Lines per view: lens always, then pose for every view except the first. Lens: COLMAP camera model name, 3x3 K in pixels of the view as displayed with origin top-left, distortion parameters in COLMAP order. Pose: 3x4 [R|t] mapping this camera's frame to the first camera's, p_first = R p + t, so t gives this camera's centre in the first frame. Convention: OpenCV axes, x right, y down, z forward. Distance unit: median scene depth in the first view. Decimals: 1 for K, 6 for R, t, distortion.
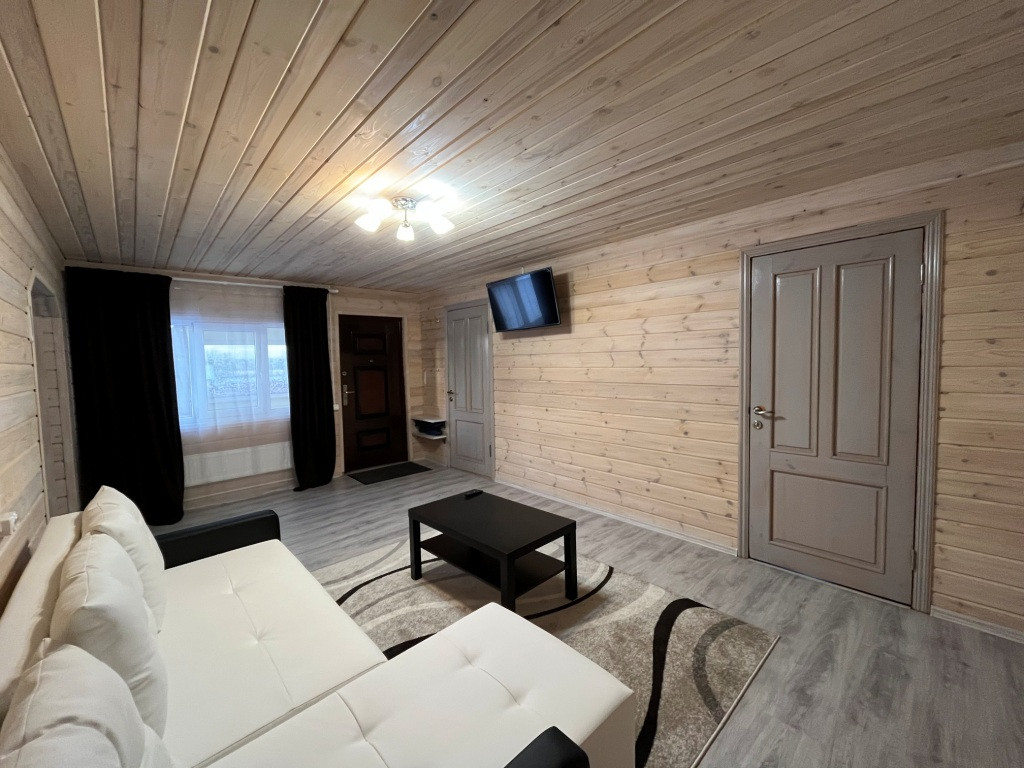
lens RADIAL K [[410.7, 0, 506.9], [0, 410.7, 382.8], [0, 0, 1]] dist [-0.003269, -0.000204]
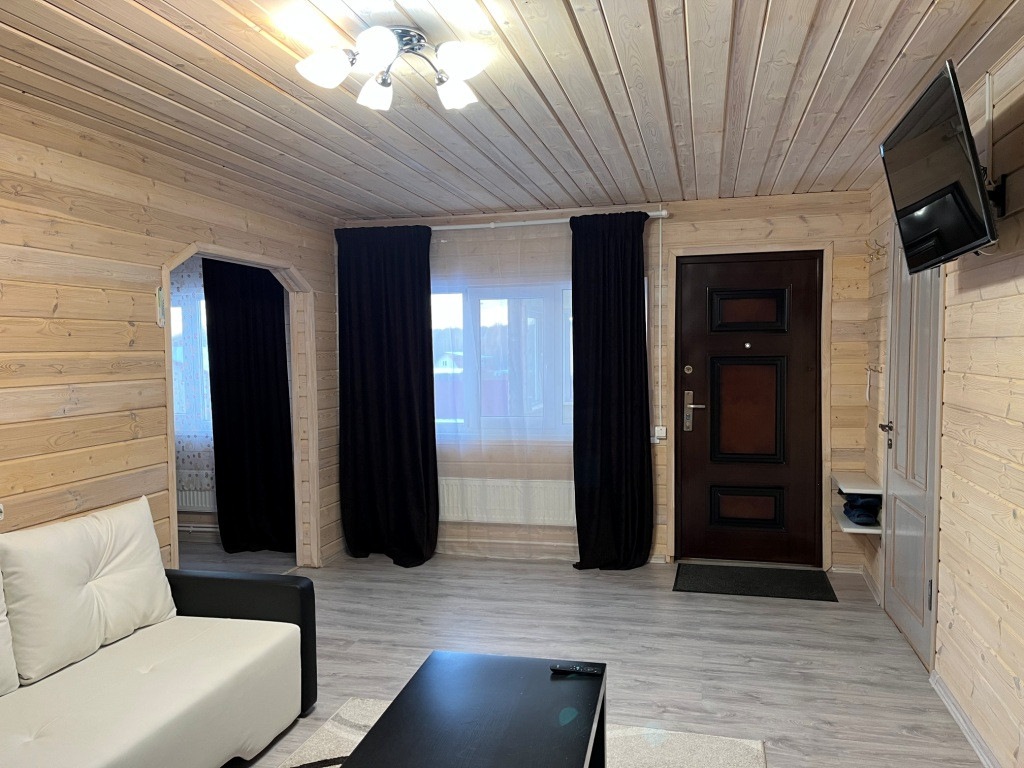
lens RADIAL K [[763.1, 0, 515.6], [0, 763.1, 387.6], [0, 0, 1]] dist [0.011894, -0.050918]
pose [[0.554898, 0.061784, -0.829621, 0.322924], [-0.048864, 0.997937, 0.041636, -0.032756], [0.830482, 0.017434, 0.556773, 0.315555]]
